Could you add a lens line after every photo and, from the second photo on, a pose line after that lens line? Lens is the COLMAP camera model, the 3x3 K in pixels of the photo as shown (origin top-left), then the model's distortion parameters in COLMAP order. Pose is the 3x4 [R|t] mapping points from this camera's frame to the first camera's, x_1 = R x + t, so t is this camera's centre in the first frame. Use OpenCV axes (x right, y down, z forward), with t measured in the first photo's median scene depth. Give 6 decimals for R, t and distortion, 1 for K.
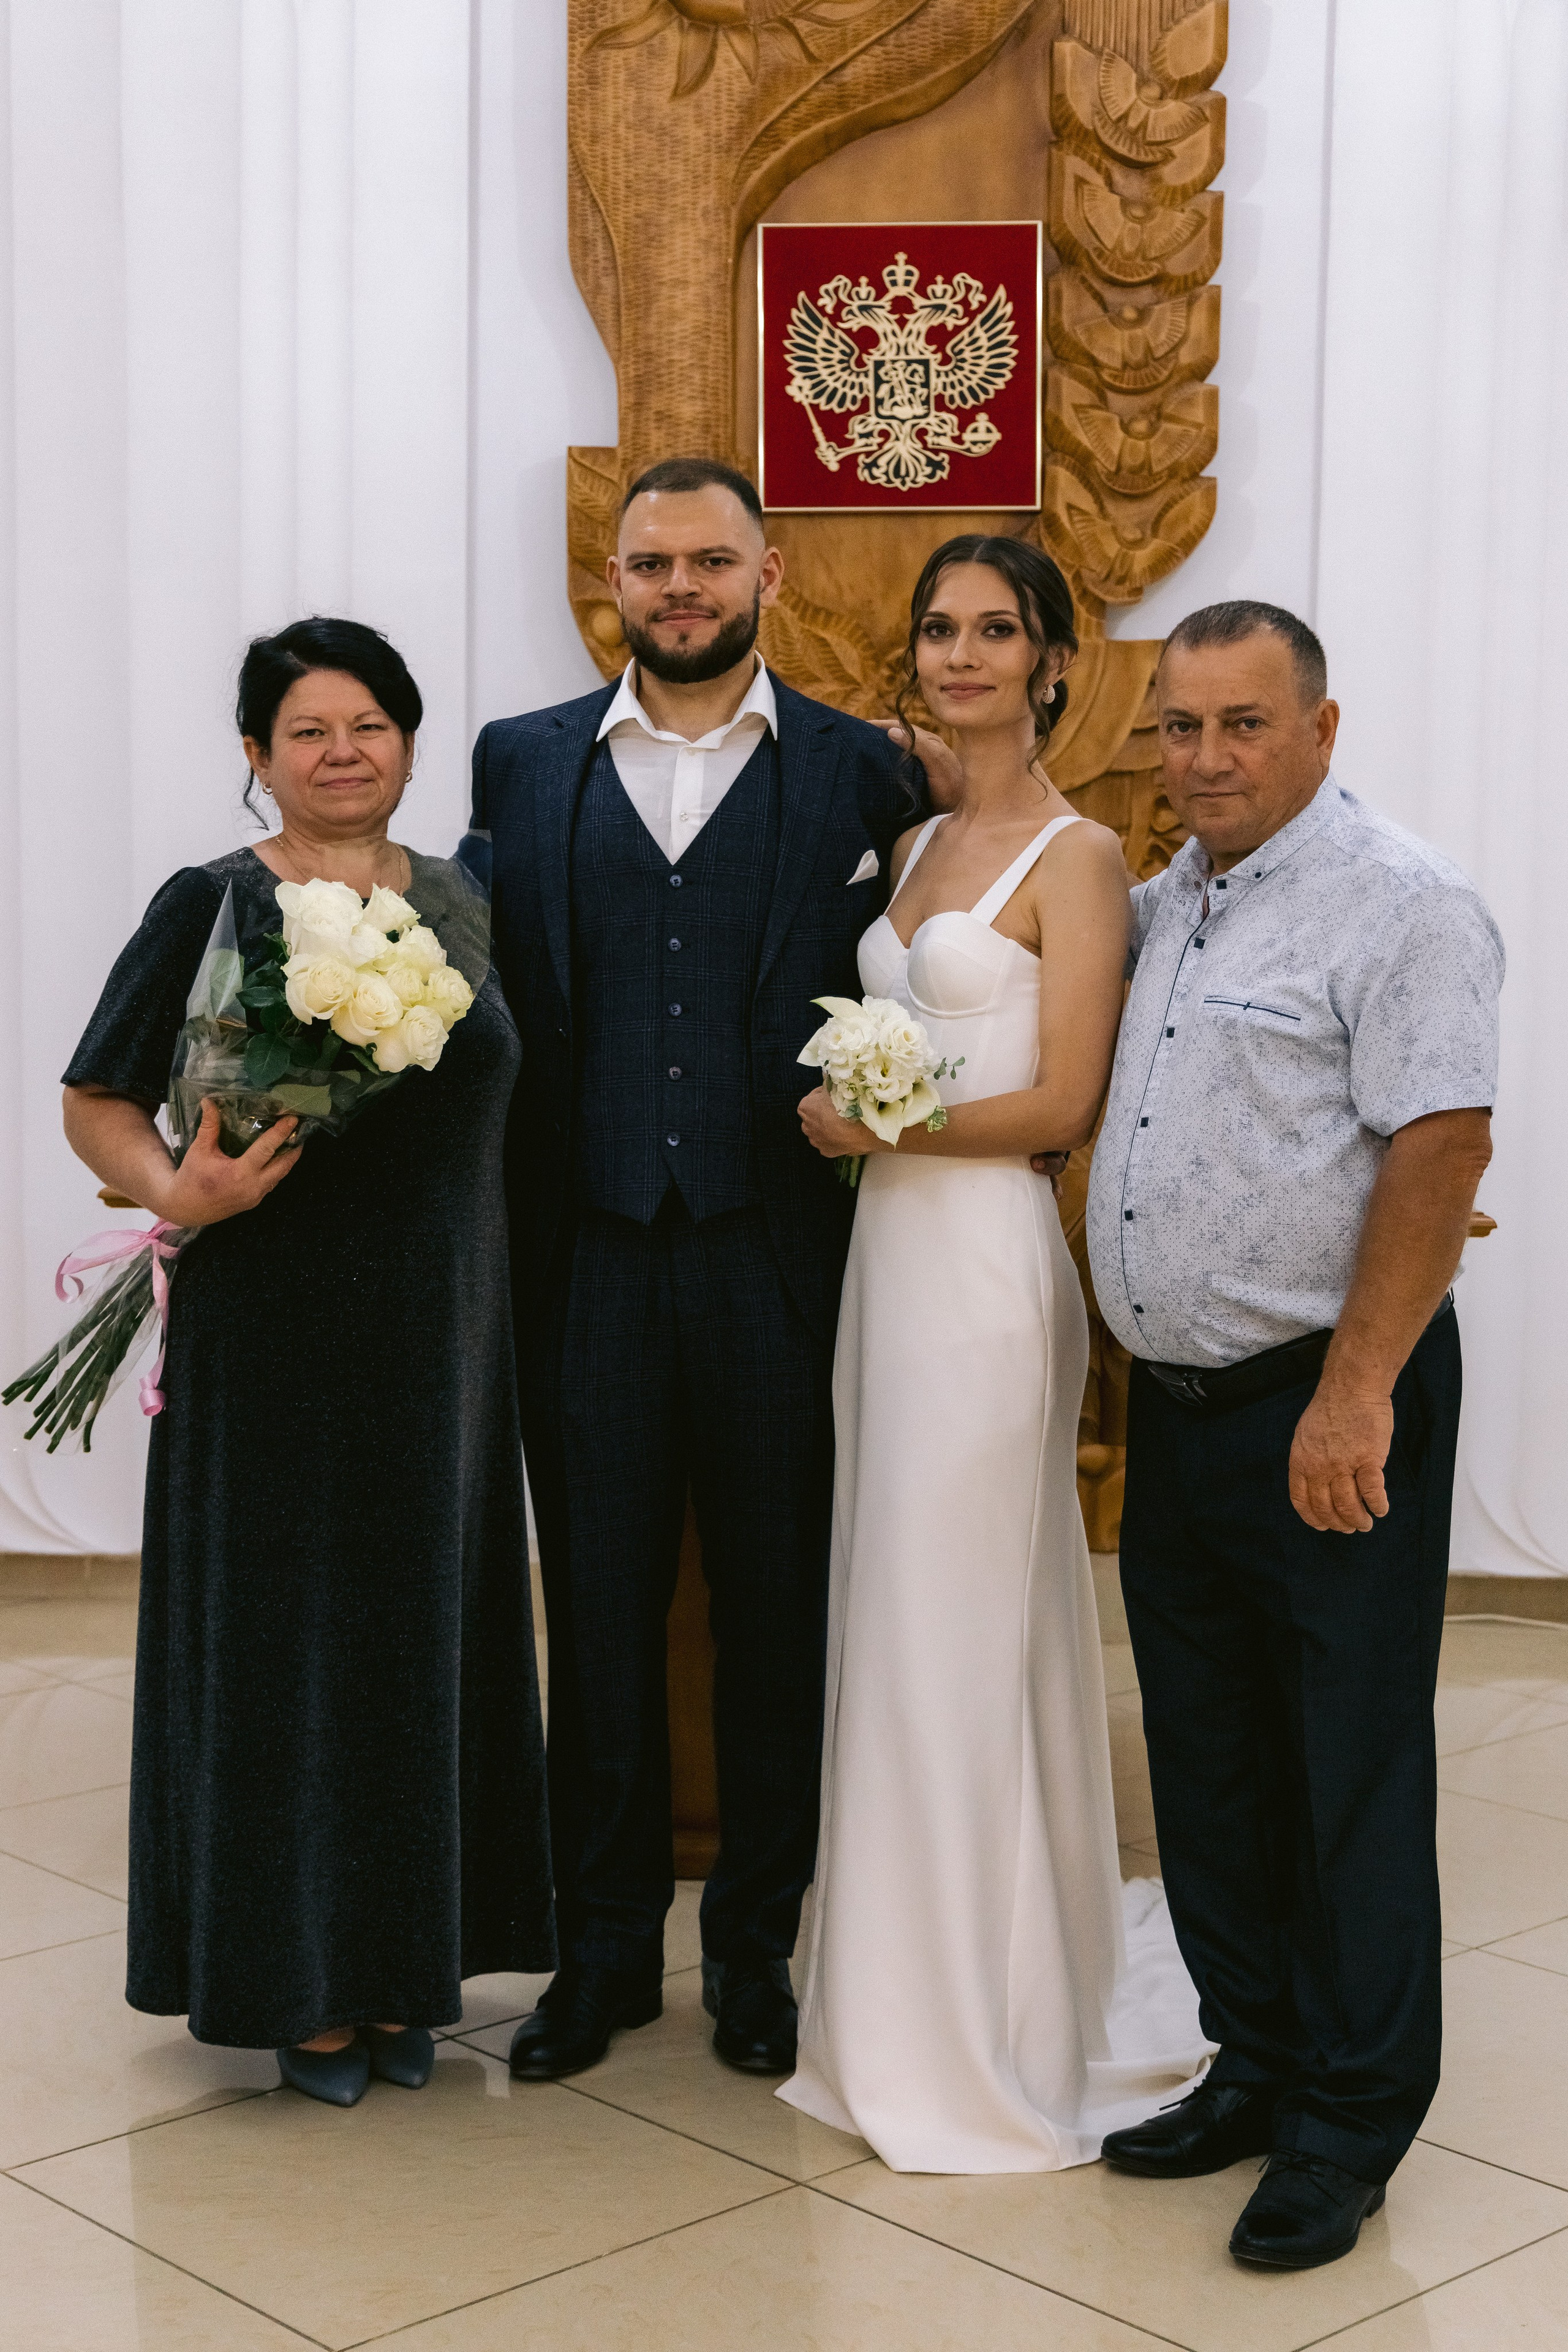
lens RADIAL K [[3251.7, 0, 769.4], [0, 3251.7, 1185.0], [0, 0, 1]] dist [0.017235, -0.033752]
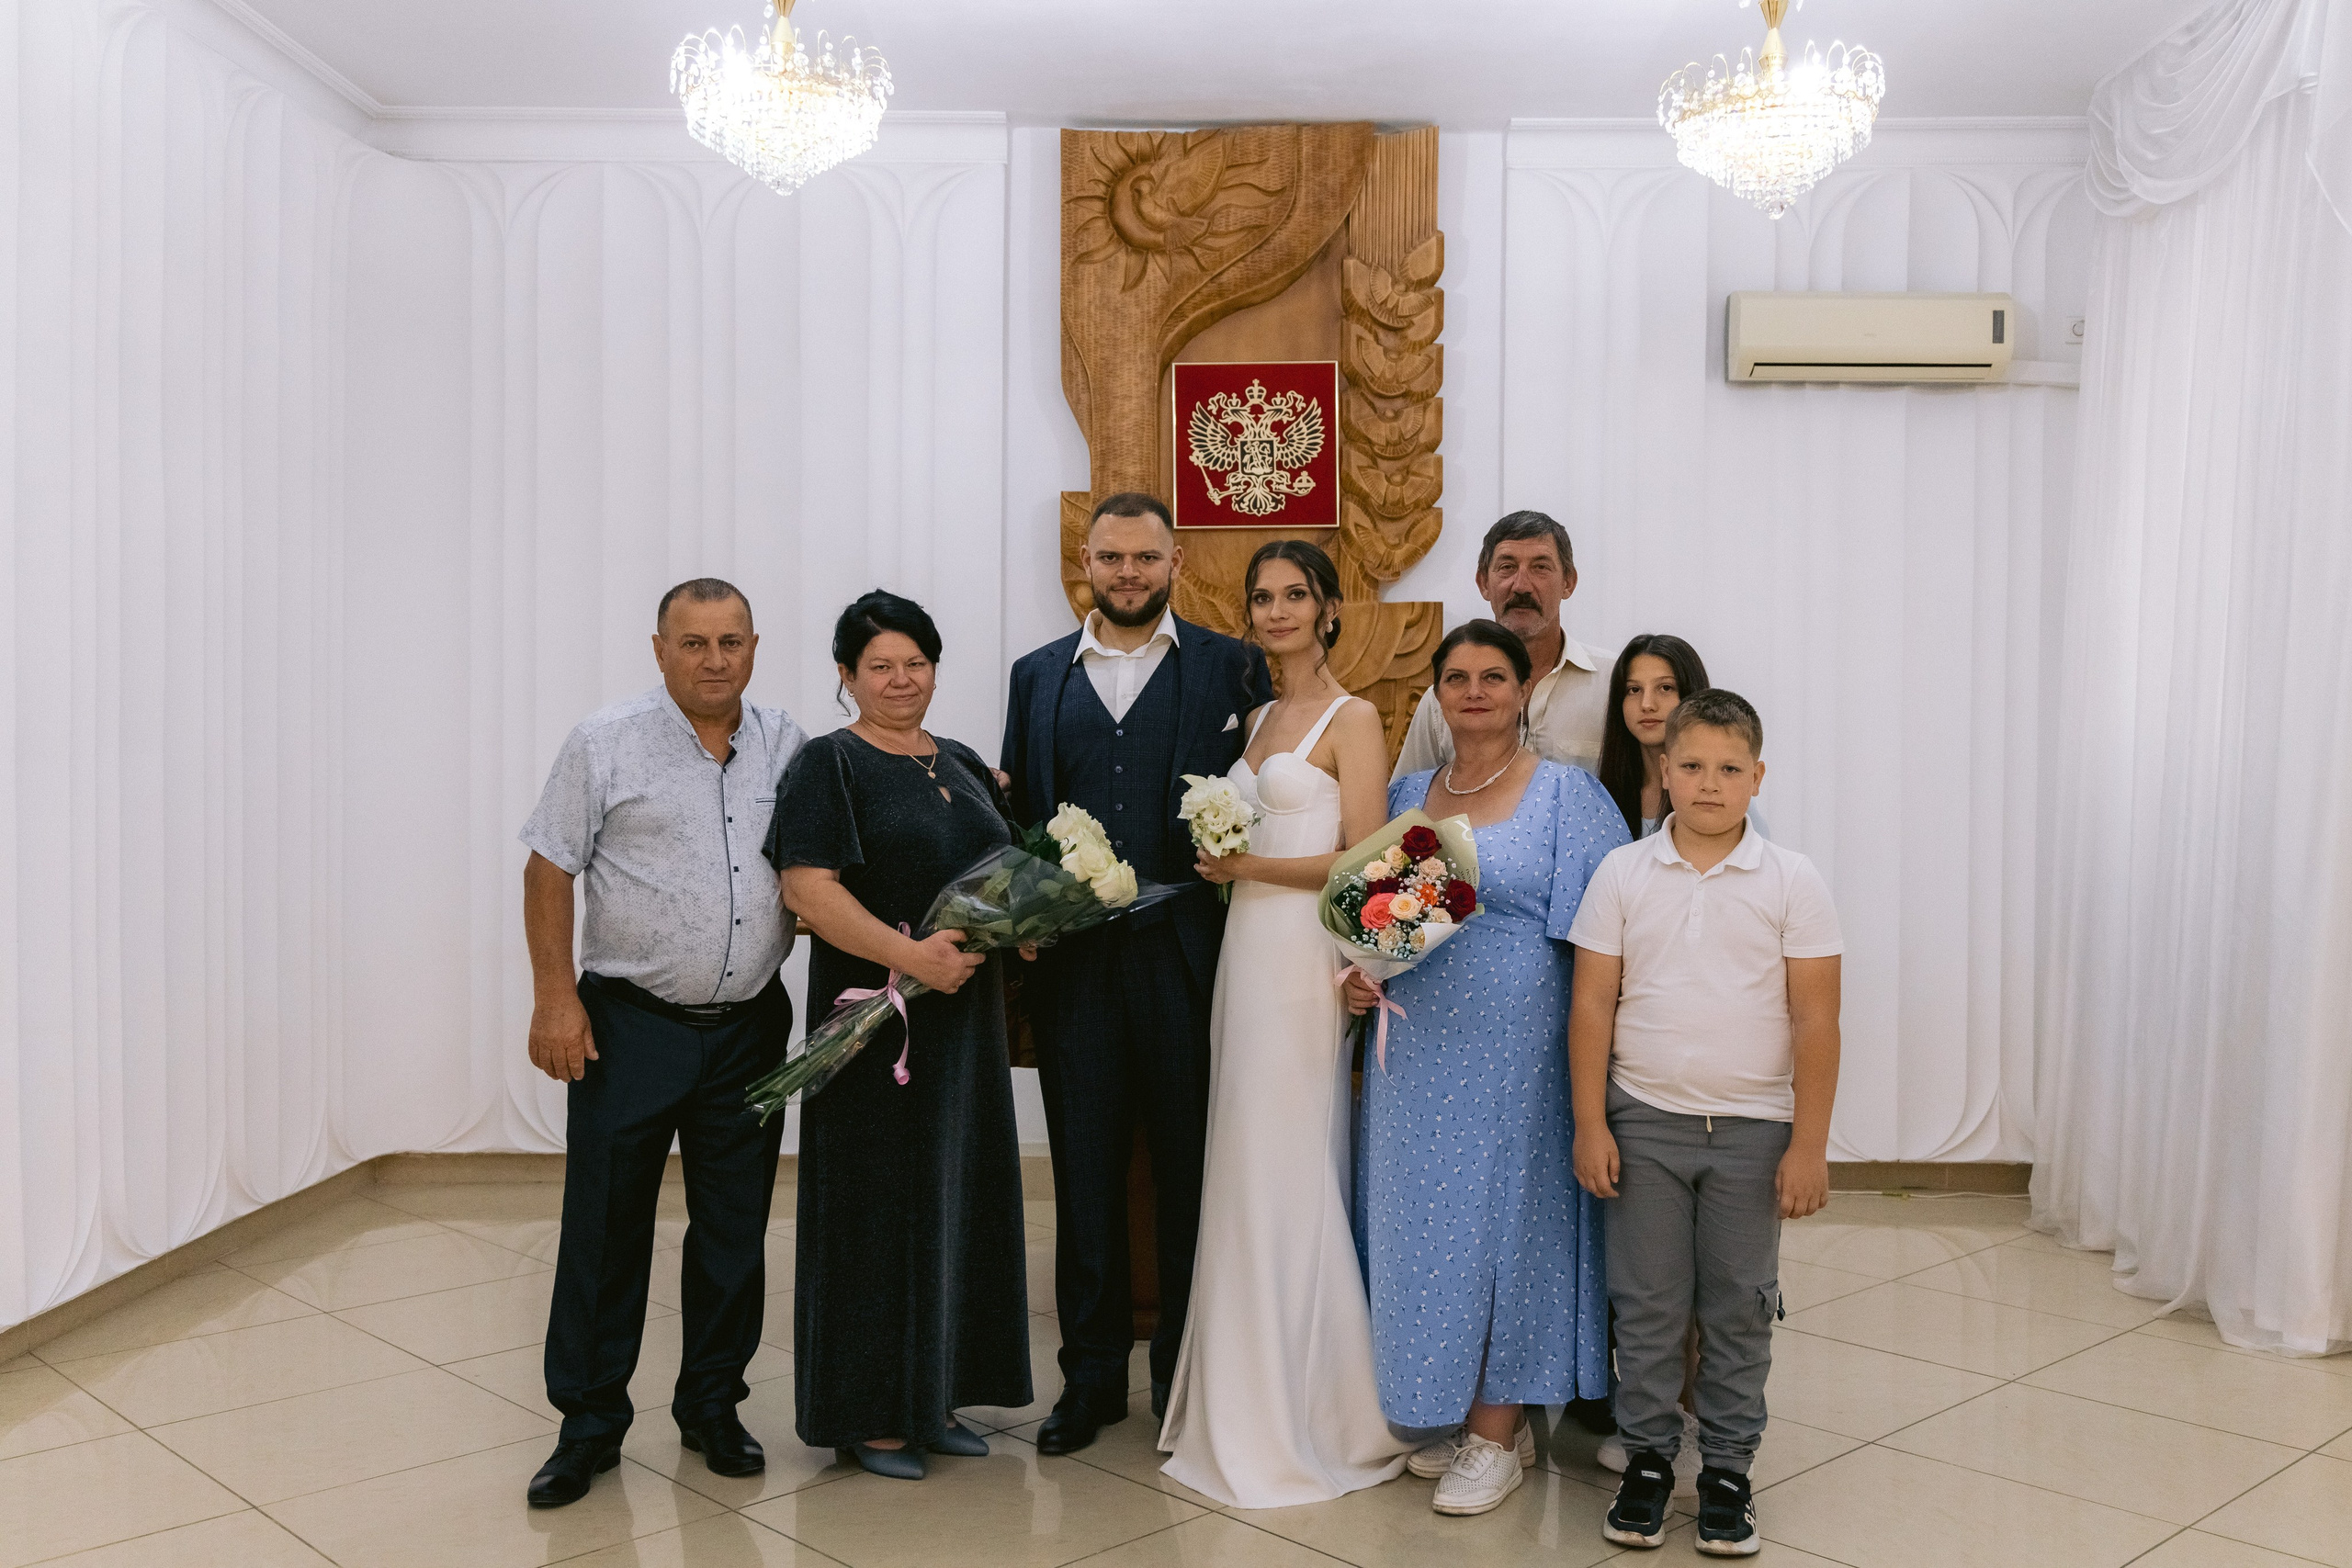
lens RADIAL K [[2121.0, 0, 1214.0], [0, 2121.0, 780.3], [0, 0, 1]] dist [-0.000230, -0.002428]
pose [[0.999893, -0.006549, 0.013096, 0.002420], [0.007612, 0.996534, -0.082835, 0.015945], [-0.012508, 0.082926, 0.996477, -0.093569]]
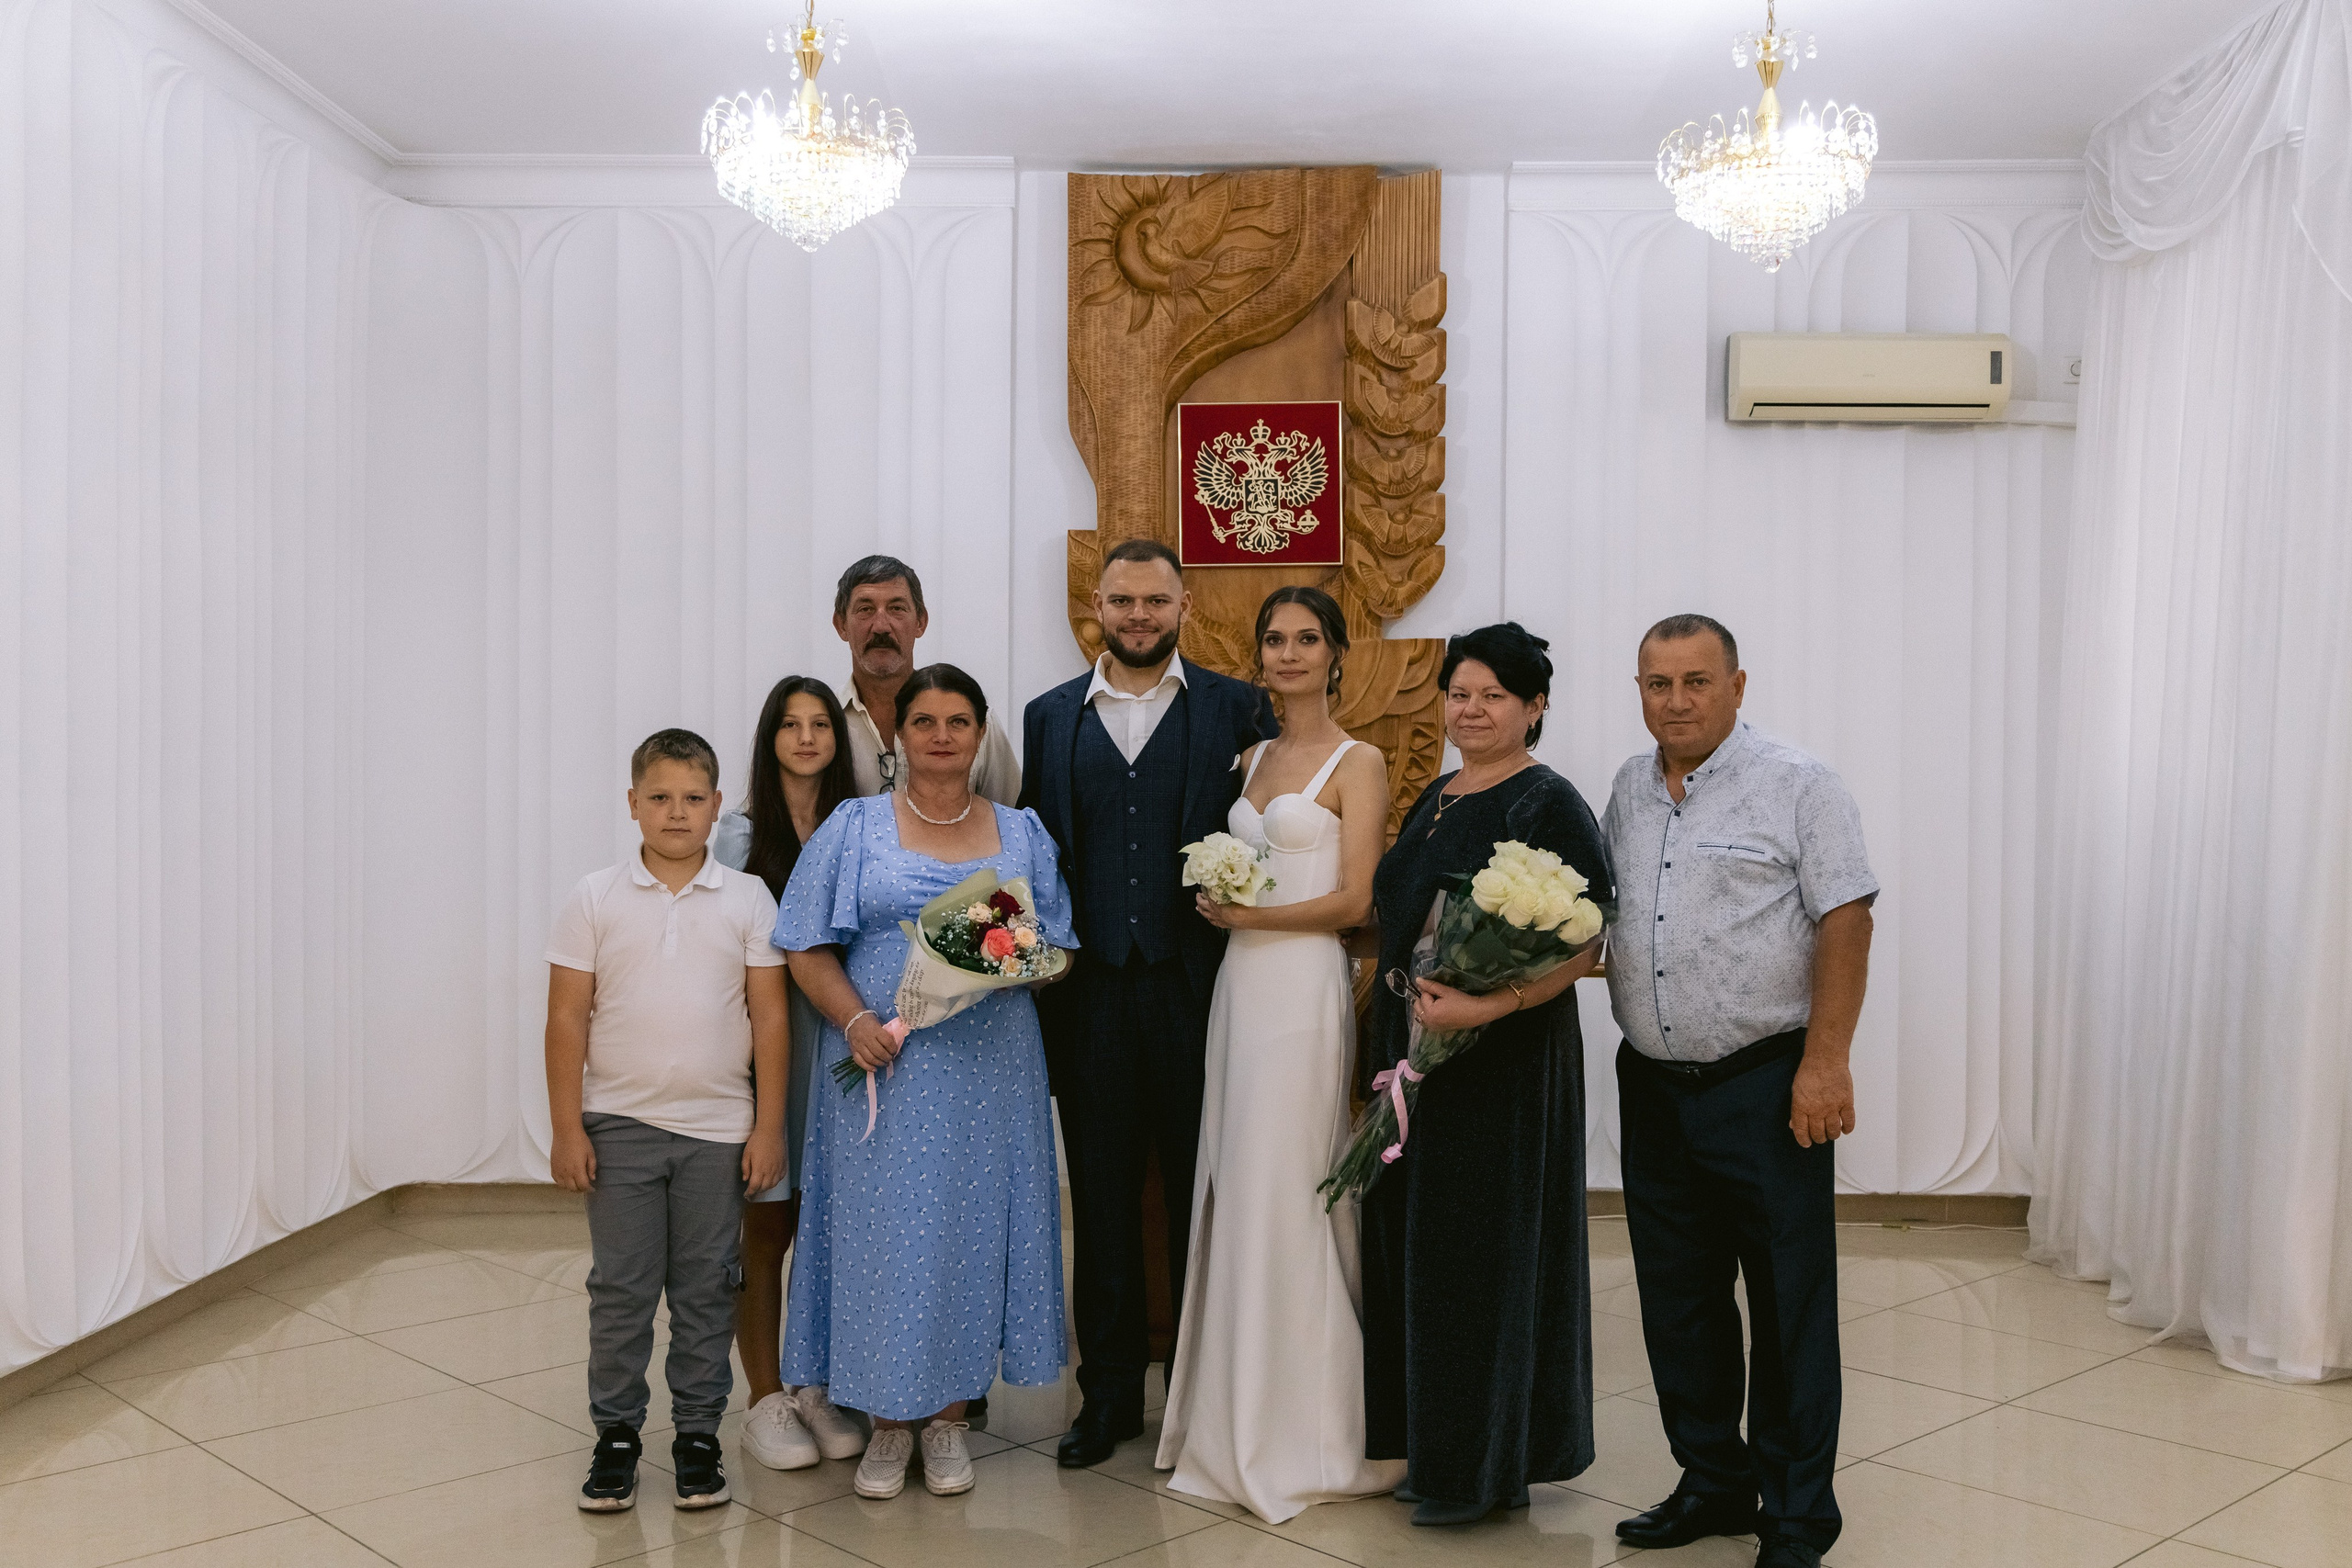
lens RADIAL K [[2207.5, 0, 1176.0], [0, 2207.5, 784.0], [0, 0, 1]] dist [0.008698, 0.005405]
pose [[0.999979, -0.006090, 0.002284, -0.008370], [0.006277, 0.995610, -0.093387, 0.016563], [-0.001706, 0.093399, 0.995627, -0.152329]]
